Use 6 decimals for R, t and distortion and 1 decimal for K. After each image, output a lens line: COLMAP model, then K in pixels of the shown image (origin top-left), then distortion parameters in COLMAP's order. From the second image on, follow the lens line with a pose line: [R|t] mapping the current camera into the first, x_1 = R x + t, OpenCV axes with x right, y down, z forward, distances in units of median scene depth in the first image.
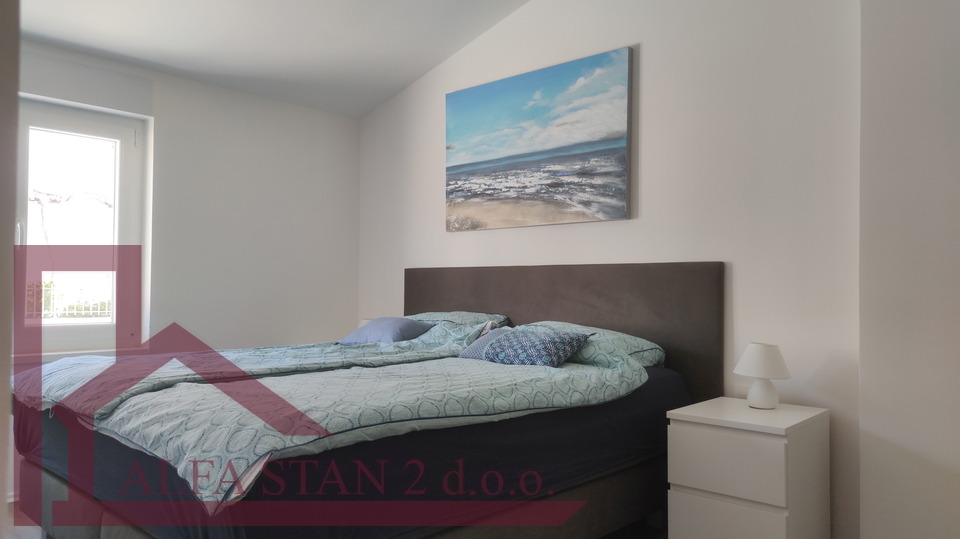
lens RADIAL K [[680.1, 0, 478.6], [0, 680.1, 272.9], [0, 0, 1]] dist [-0.010447, -0.003831]
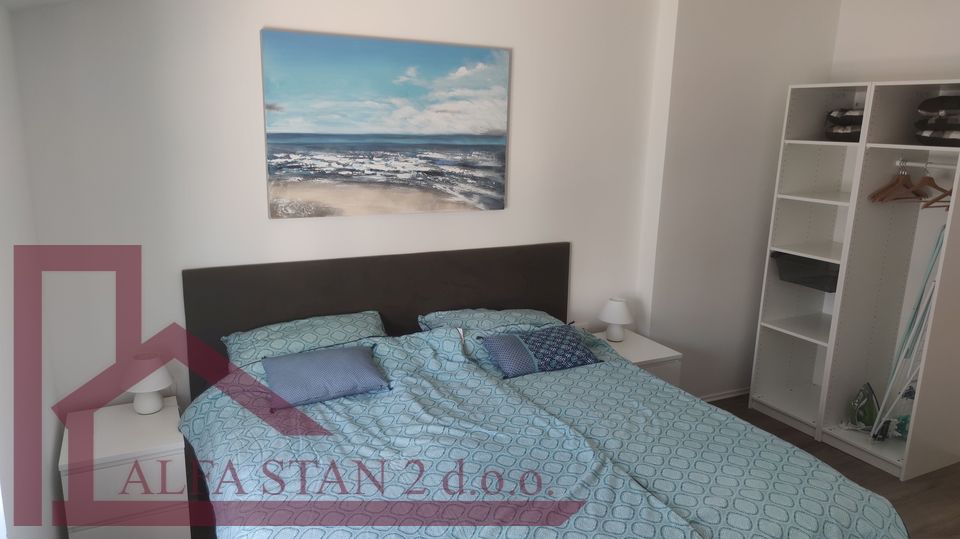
lens RADIAL K [[680.1, 0, 479.1], [0, 680.1, 268.5], [0, 0, 1]] dist [-0.010447, -0.003831]
pose [[0.327848, -0.211026, 0.920860, -0.796216], [-0.052643, 0.969138, 0.240832, -0.234153], [-0.943263, -0.127433, 0.306621, 0.611615]]
